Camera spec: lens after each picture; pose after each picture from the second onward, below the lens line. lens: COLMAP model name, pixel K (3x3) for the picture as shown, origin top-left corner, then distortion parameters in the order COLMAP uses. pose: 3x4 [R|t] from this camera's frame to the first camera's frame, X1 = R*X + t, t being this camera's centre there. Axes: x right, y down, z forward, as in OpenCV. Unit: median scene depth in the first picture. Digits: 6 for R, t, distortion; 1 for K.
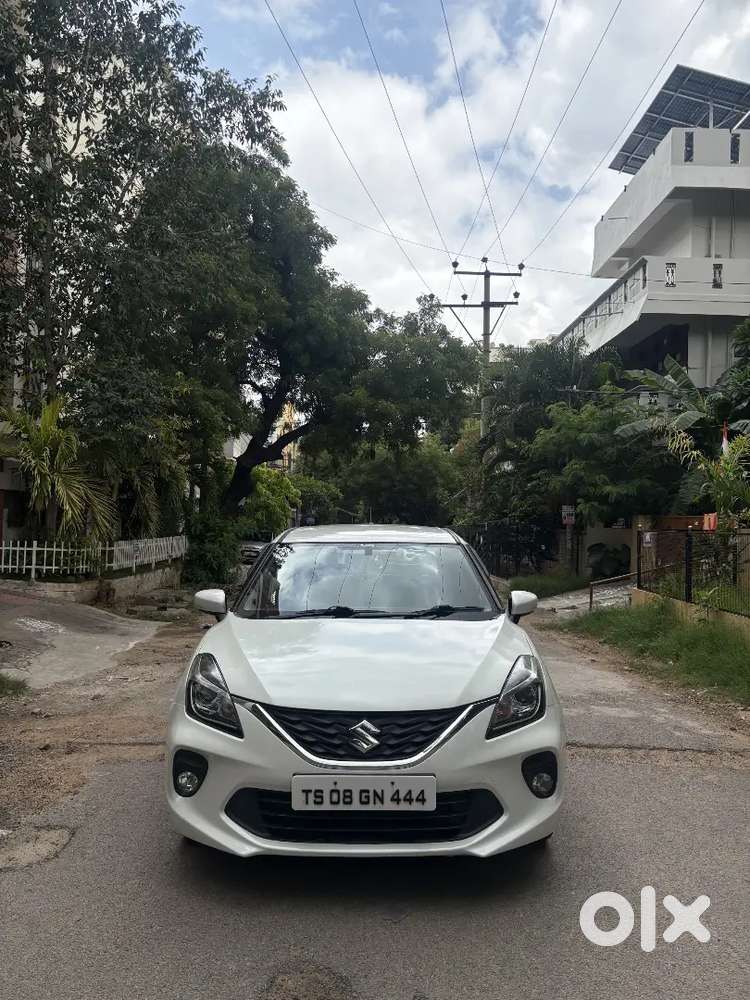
lens RADIAL K [[754.2, 0, 380.4], [0, 754.2, 506.3], [0, 0, 1]] dist [0.025004, -0.019681]
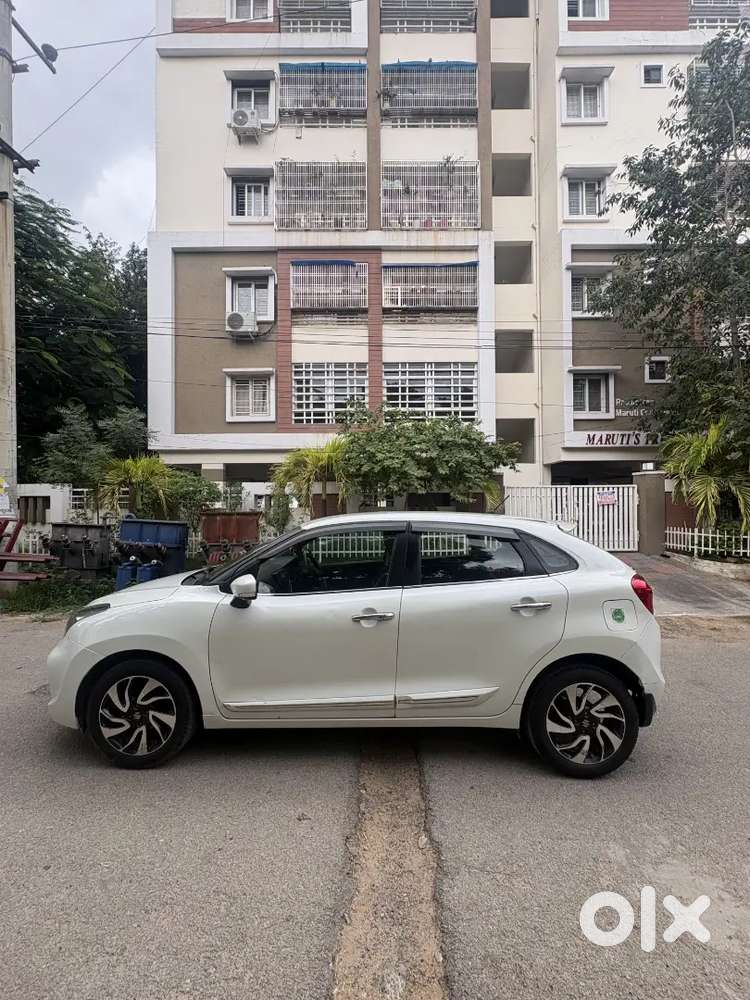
lens RADIAL K [[398.4, 0, 374.0], [0, 398.4, 501.3], [0, 0, 1]] dist [-0.001347, 0.000217]
pose [[-0.013904, -0.044052, -0.998932, 0.172436], [0.022583, 0.998760, -0.044358, 0.010436], [0.999648, -0.023176, -0.012892, 0.282488]]
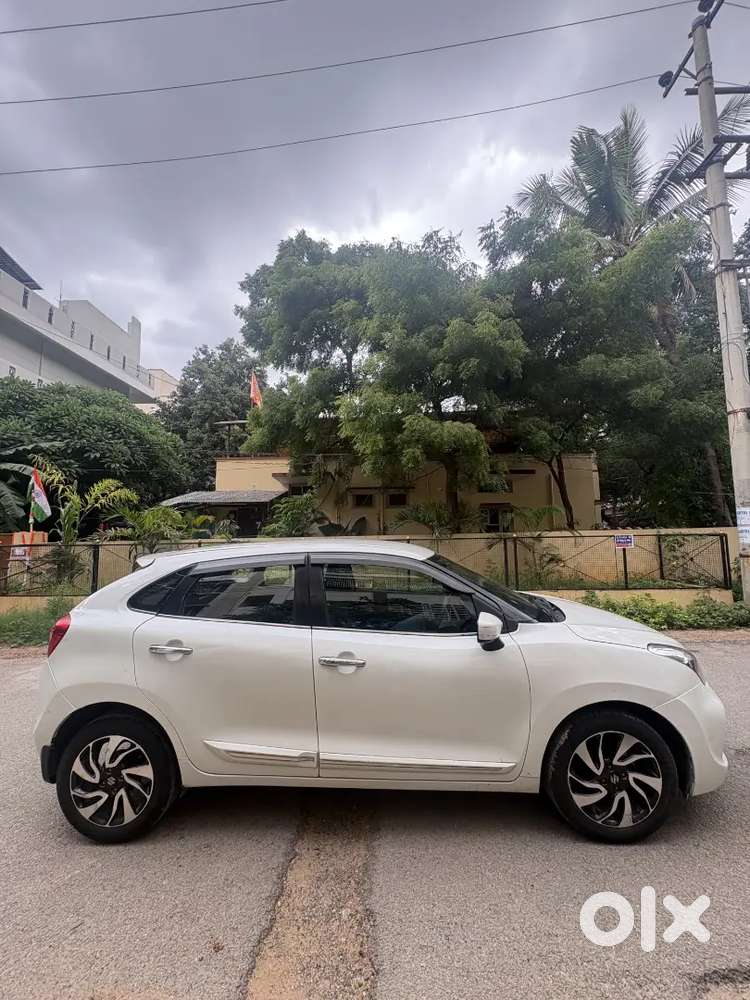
lens RADIAL K [[398.4, 0, 378.4], [0, 398.4, 496.3], [0, 0, 1]] dist [-0.001347, 0.000217]
pose [[0.051014, 0.085754, 0.995010, -0.169488], [-0.003552, 0.996316, -0.085684, 0.003557], [-0.998692, 0.000837, 0.051130, 0.264420]]
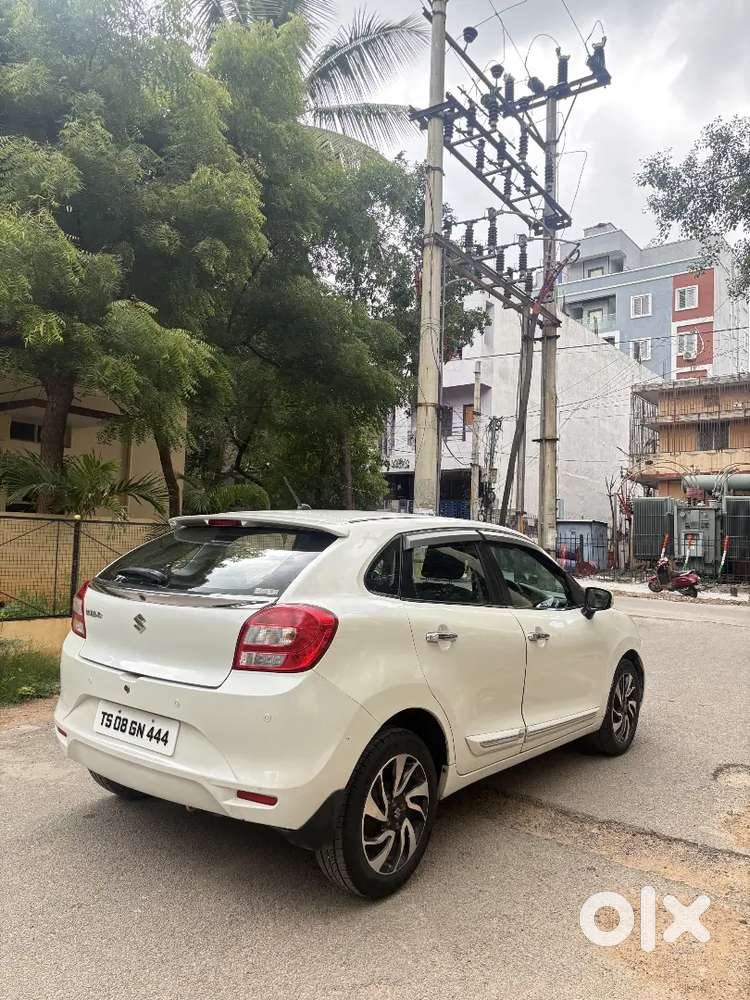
lens RADIAL K [[754.2, 0, 377.8], [0, 754.2, 500.6], [0, 0, 1]] dist [0.025004, -0.019681]
pose [[-0.791475, -0.009903, 0.611121, -0.148730], [-0.063867, 0.995735, -0.066580, 0.019370], [-0.607855, -0.091727, -0.788732, 0.483240]]
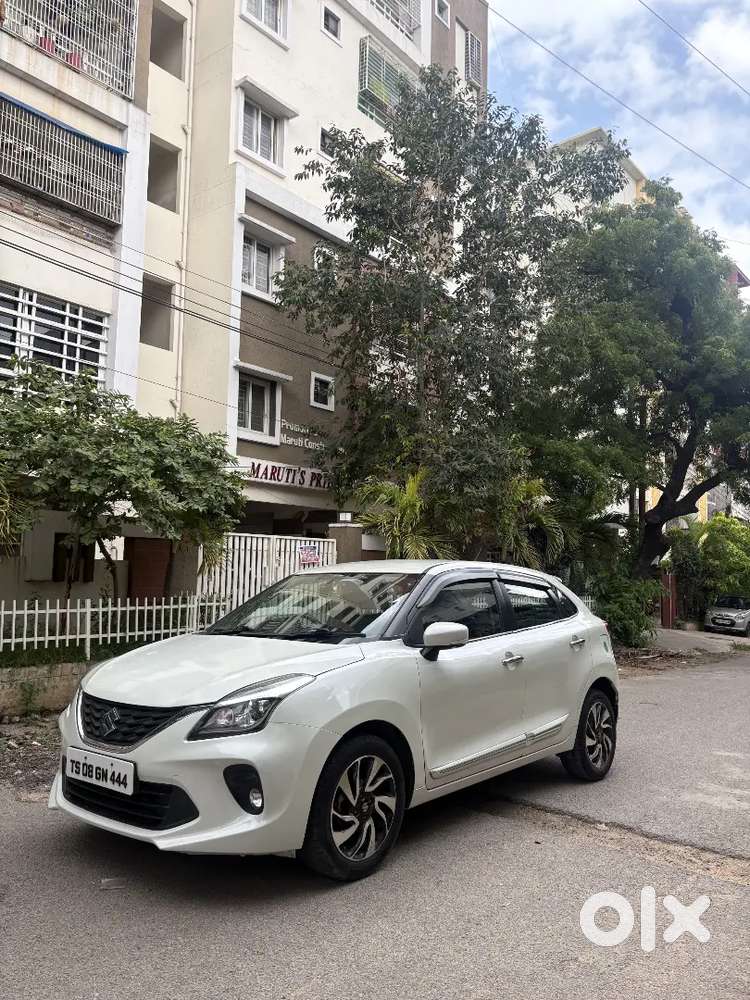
lens RADIAL K [[754.2, 0, 373.4], [0, 754.2, 502.7], [0, 0, 1]] dist [0.025004, -0.019681]
pose [[0.763131, -0.075377, -0.641833, 0.172924], [0.012403, 0.994700, -0.102071, 0.014820], [0.646125, 0.069933, 0.760021, 0.056592]]
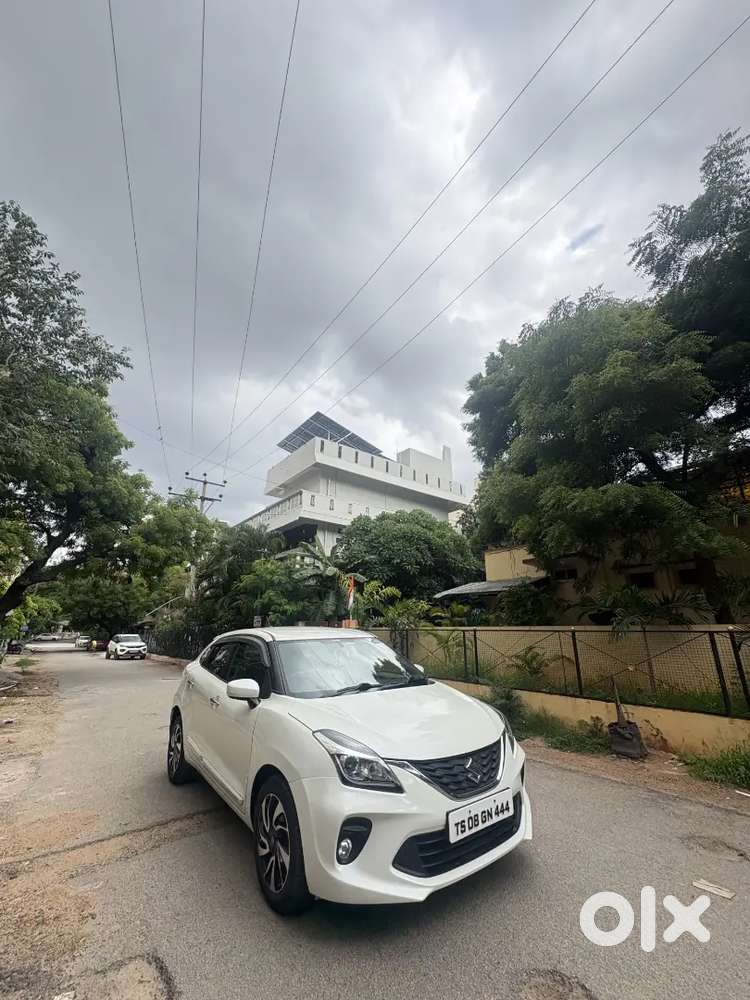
lens RADIAL K [[398.4, 0, 376.5], [0, 398.4, 500.1], [0, 0, 1]] dist [-0.001347, 0.000217]
pose [[0.798765, 0.169446, 0.577289, -0.117574], [0.000415, 0.959365, -0.282168, 0.001793], [-0.601643, 0.225626, 0.766236, 0.062613]]
